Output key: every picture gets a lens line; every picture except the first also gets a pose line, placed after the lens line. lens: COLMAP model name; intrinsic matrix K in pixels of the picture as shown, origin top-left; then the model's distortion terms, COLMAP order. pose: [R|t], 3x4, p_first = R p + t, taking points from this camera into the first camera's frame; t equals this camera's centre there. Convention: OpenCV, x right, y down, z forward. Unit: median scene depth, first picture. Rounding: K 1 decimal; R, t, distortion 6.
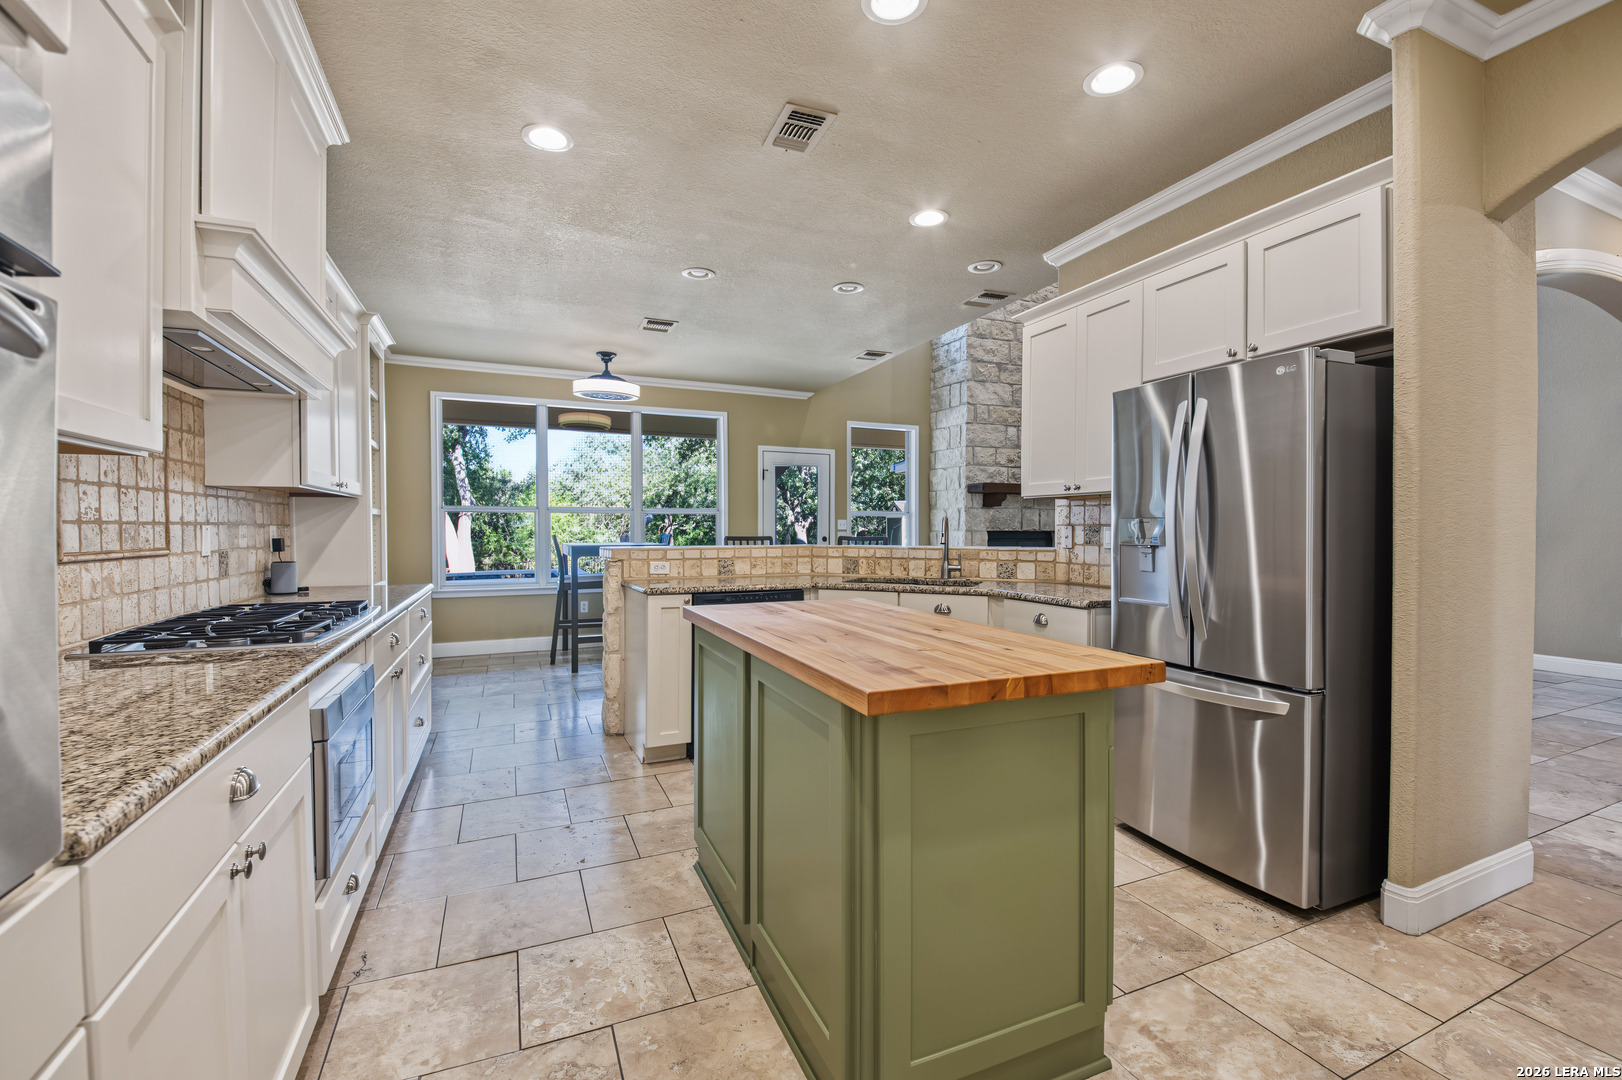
lens RADIAL K [[686.1, 0, 810.4], [0, 686.1, 543.1], [0, 0, 1]] dist [0.044034, -0.043491]
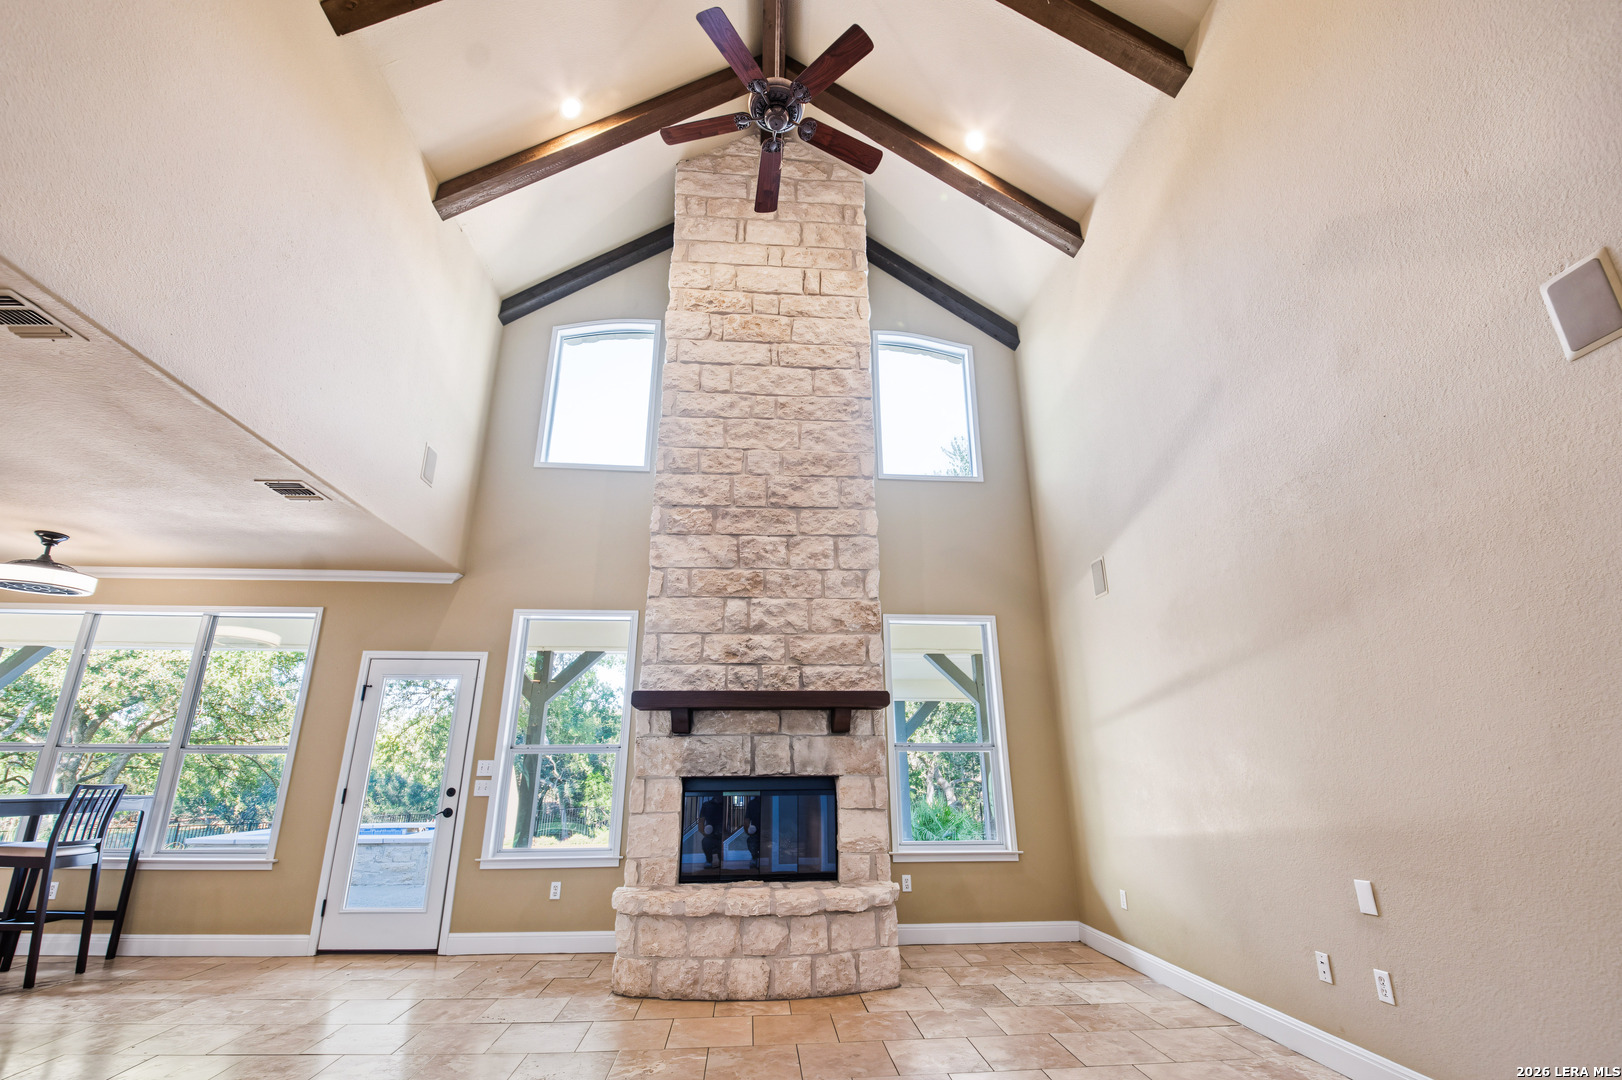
lens RADIAL K [[686.1, 0, 810.4], [0, 686.1, 543.1], [0, 0, 1]] dist [0.044034, -0.043491]
pose [[0.946589, -0.104257, -0.305122, 1.009069], [-0.000505, 0.945803, -0.324740, -0.027634], [0.322441, 0.307550, 0.895234, 0.823979]]
